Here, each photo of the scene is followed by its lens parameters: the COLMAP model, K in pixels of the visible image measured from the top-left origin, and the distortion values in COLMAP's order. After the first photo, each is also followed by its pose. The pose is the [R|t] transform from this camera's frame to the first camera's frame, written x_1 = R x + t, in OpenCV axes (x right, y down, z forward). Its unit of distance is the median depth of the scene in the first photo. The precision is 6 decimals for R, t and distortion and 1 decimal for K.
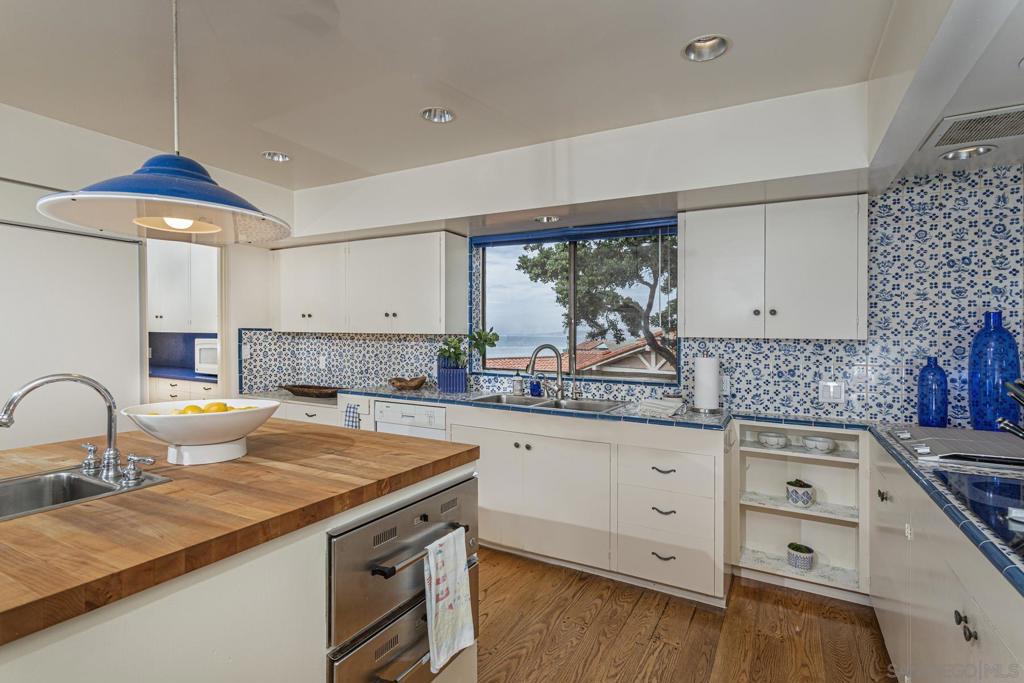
lens RADIAL K [[491.2, 0, 512.0], [0, 491.2, 341.5], [0, 0, 1]] dist [0.000206, -0.000025]
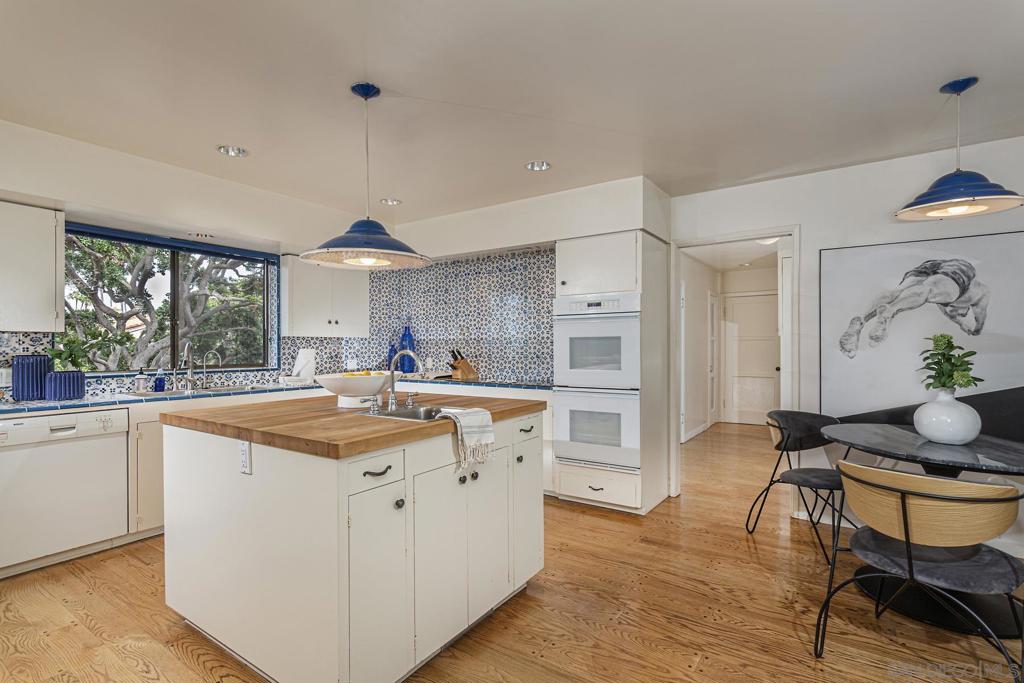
lens RADIAL K [[491.2, 0, 512.0], [0, 491.2, 341.5], [0, 0, 1]] dist [0.000206, -0.000025]
pose [[0.077488, -0.005499, 0.996978, -1.158851], [0.008610, 0.999951, 0.004846, 0.006197], [-0.996956, 0.008209, 0.077531, 0.208947]]
